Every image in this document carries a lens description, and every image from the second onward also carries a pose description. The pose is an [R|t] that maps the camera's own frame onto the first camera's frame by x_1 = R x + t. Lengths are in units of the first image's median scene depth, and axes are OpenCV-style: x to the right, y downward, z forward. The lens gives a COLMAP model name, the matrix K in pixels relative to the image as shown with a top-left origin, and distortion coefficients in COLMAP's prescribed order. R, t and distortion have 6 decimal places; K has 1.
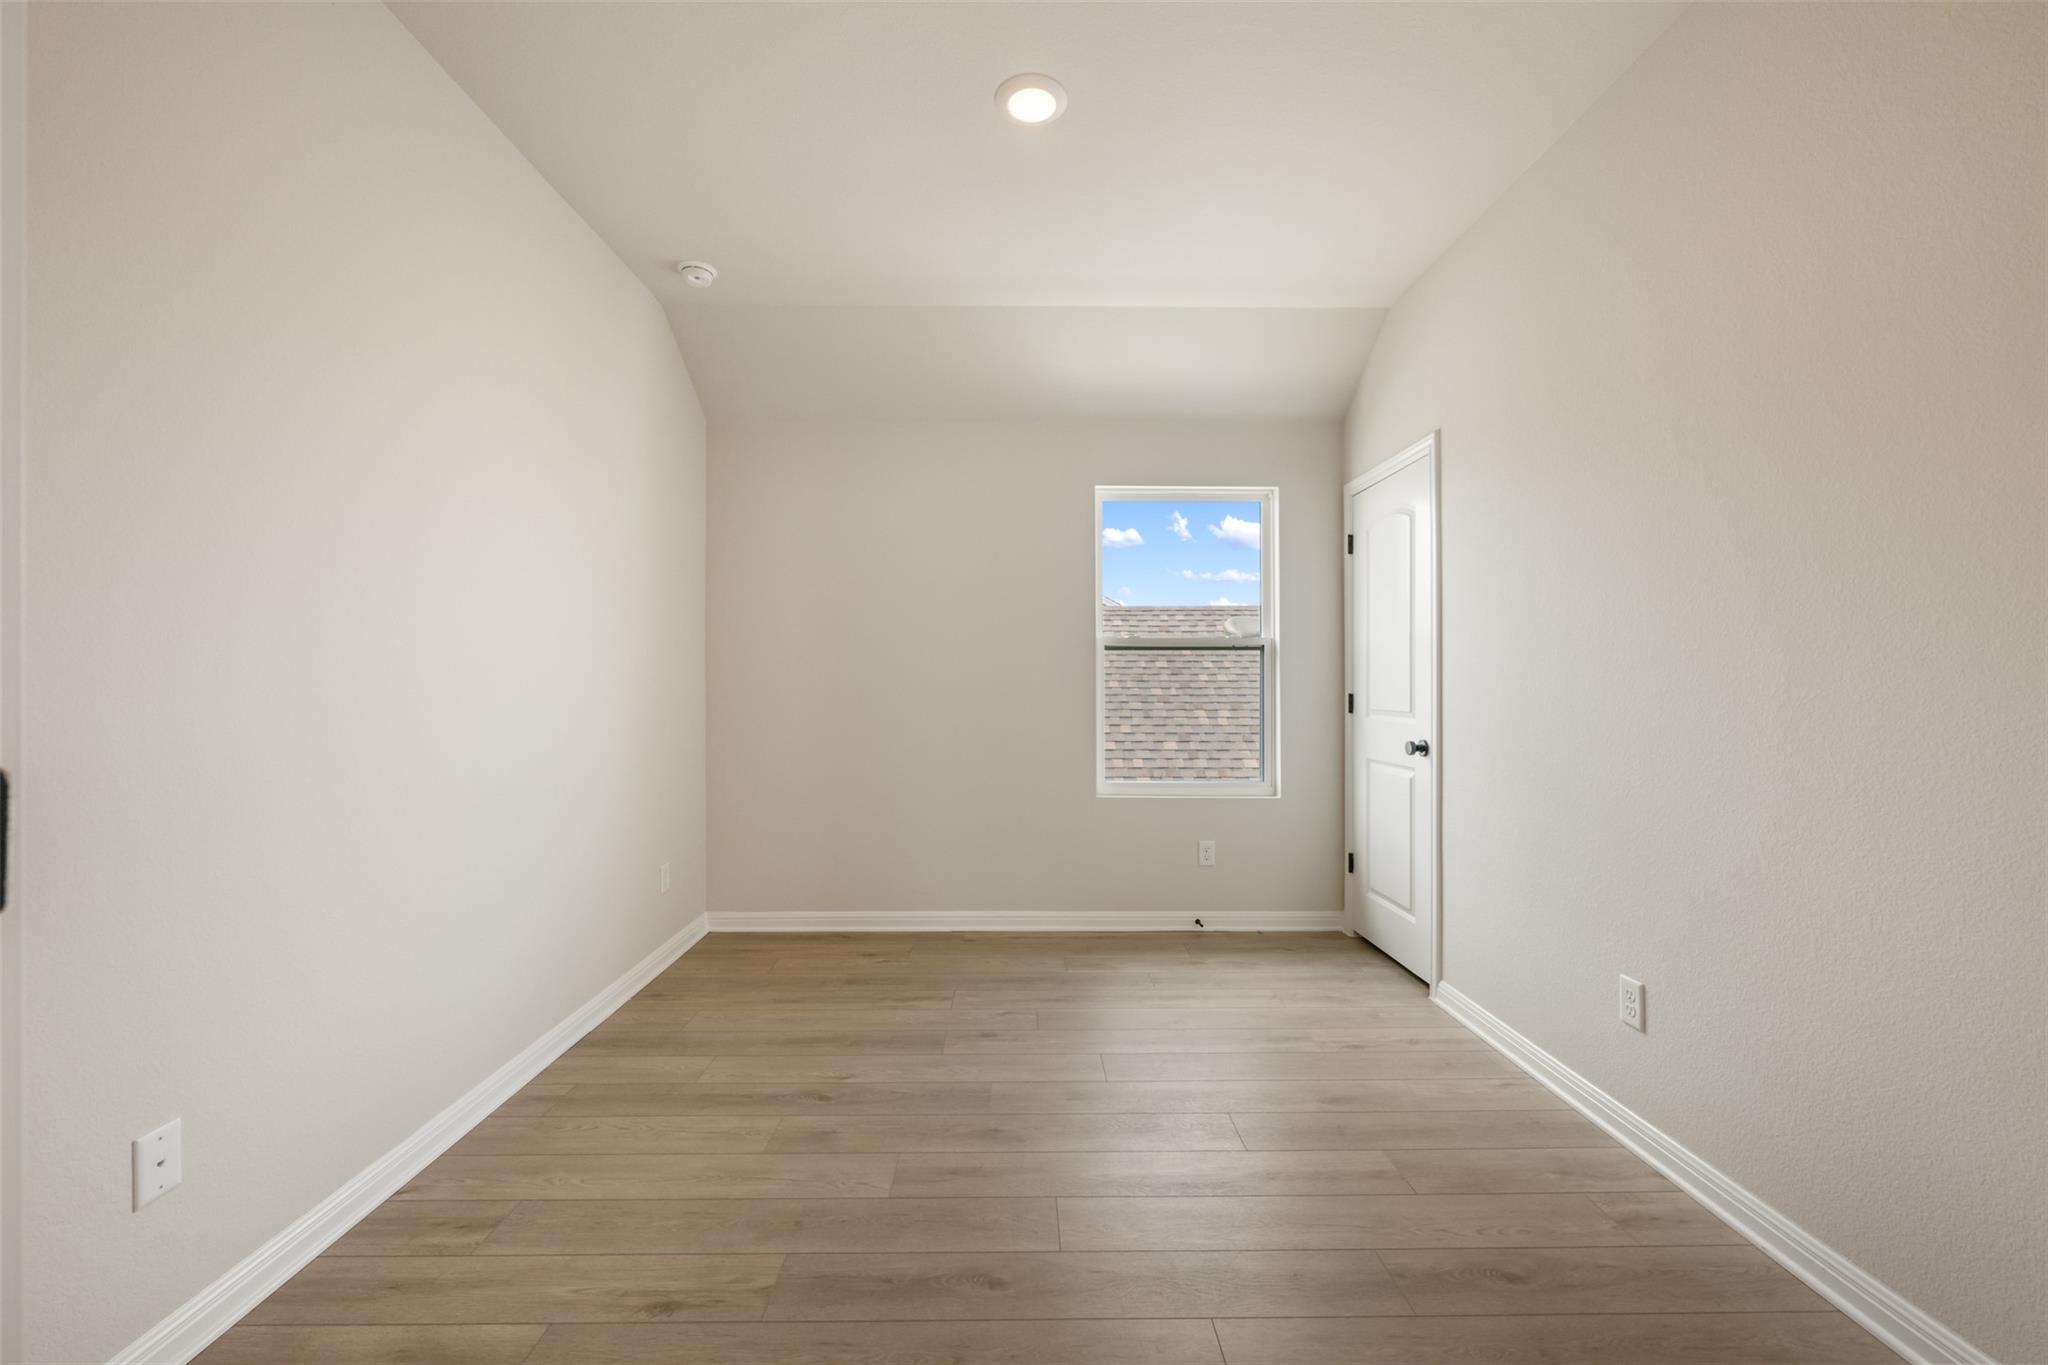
lens RADIAL K [[810.6, 0, 1024.5], [0, 810.6, 684.0], [0, 0, 1]] dist [0.001075, -0.000151]
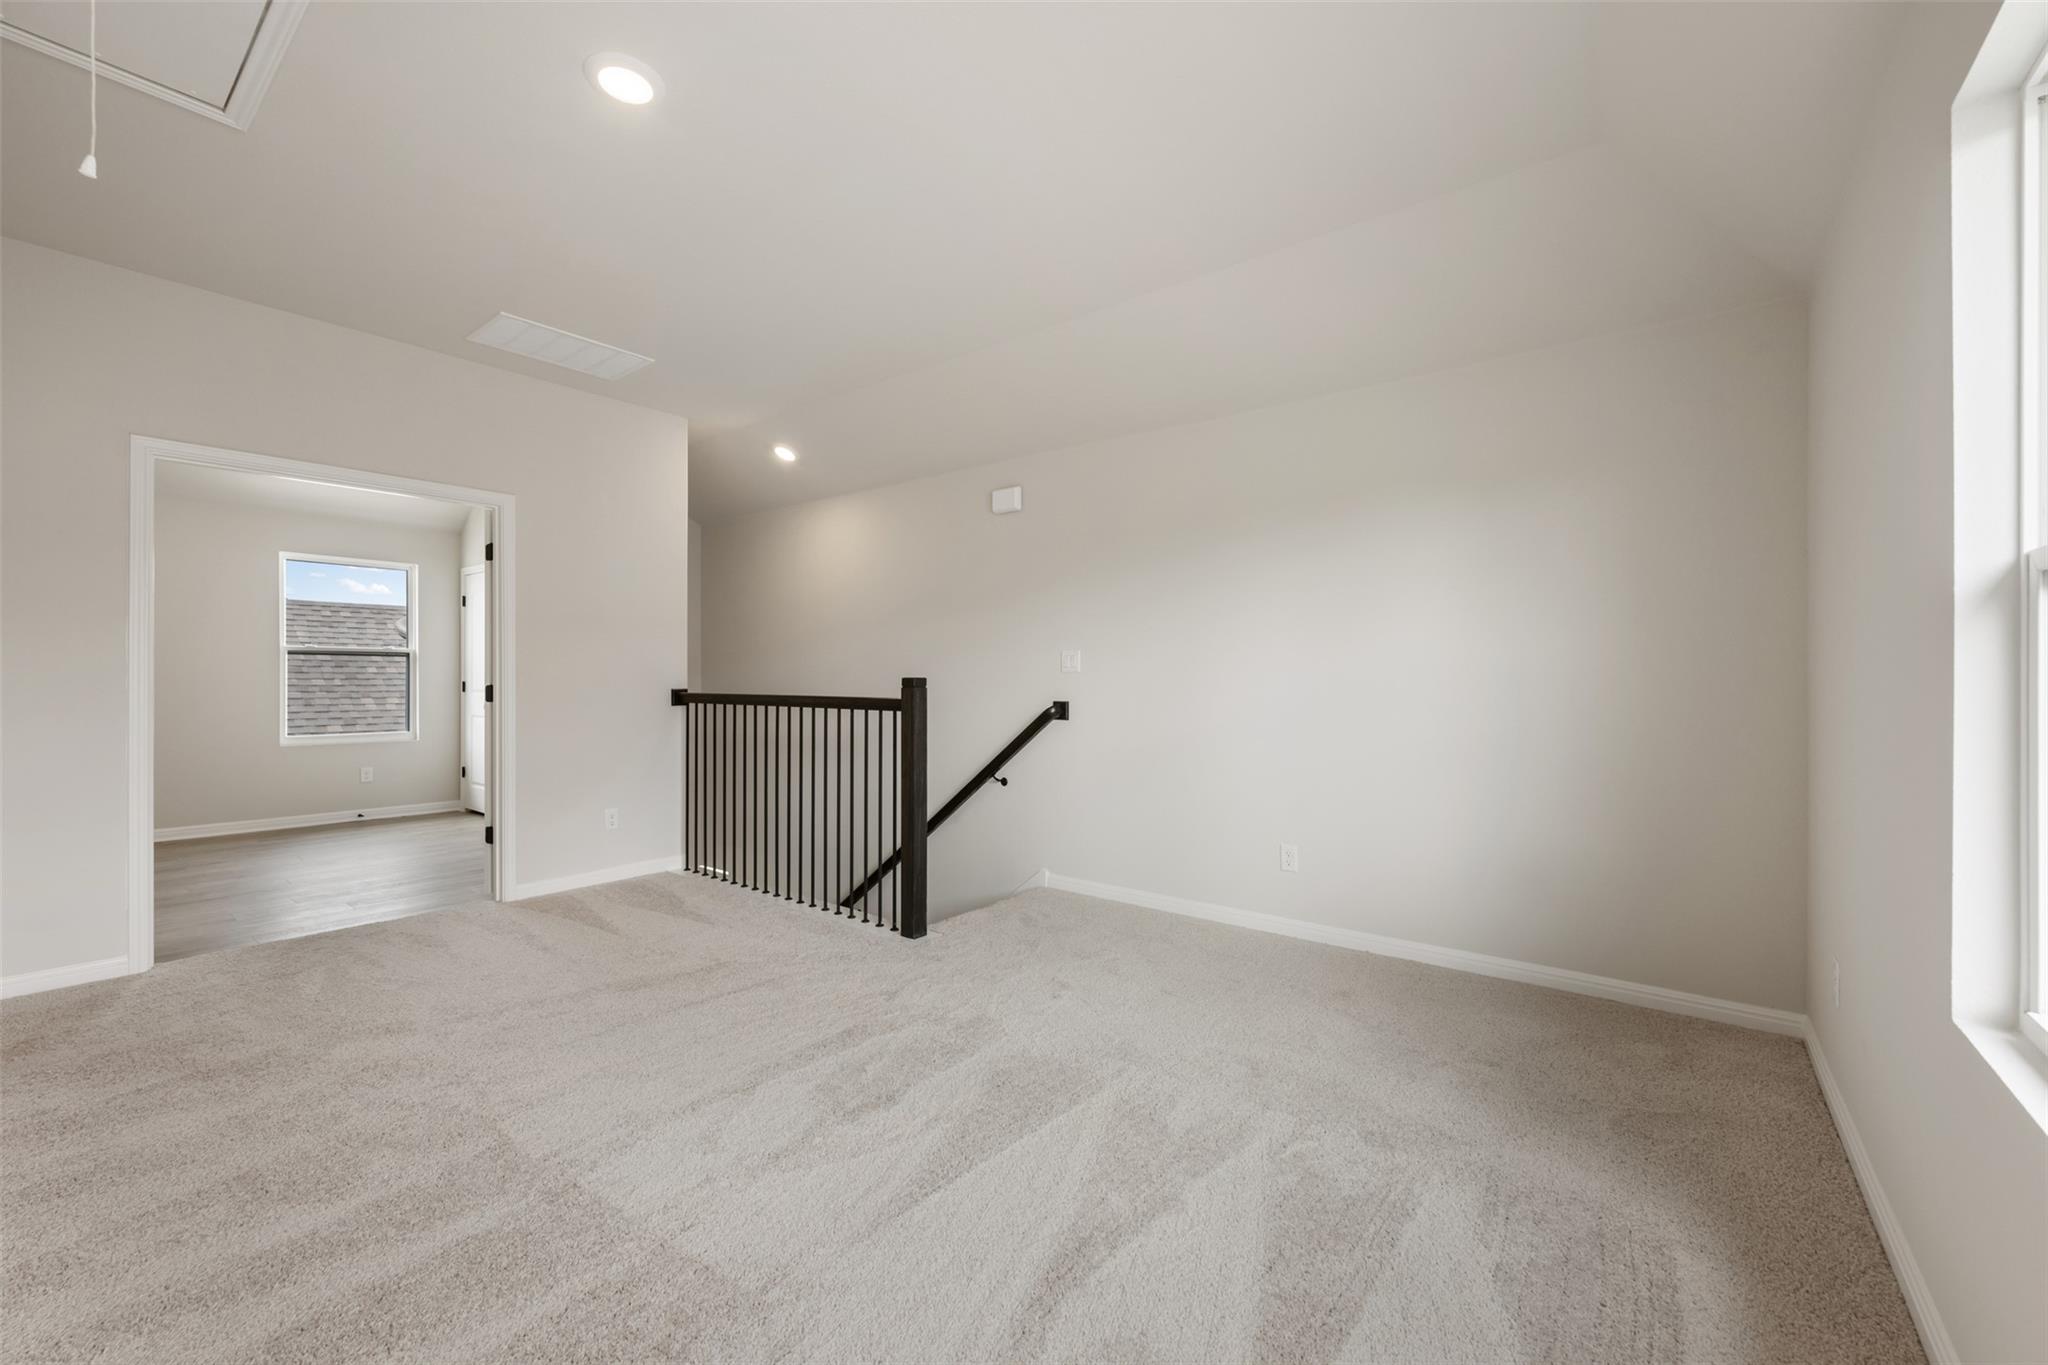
lens RADIAL K [[810.6, 0, 1019.2], [0, 810.6, 678.7], [0, 0, 1]] dist [0.001075, -0.000151]
pose [[0.634031, 0.004226, 0.773296, -0.092540], [-0.005980, 0.999982, -0.000562, -0.000533], [-0.773285, -0.004268, 0.634045, -0.471237]]
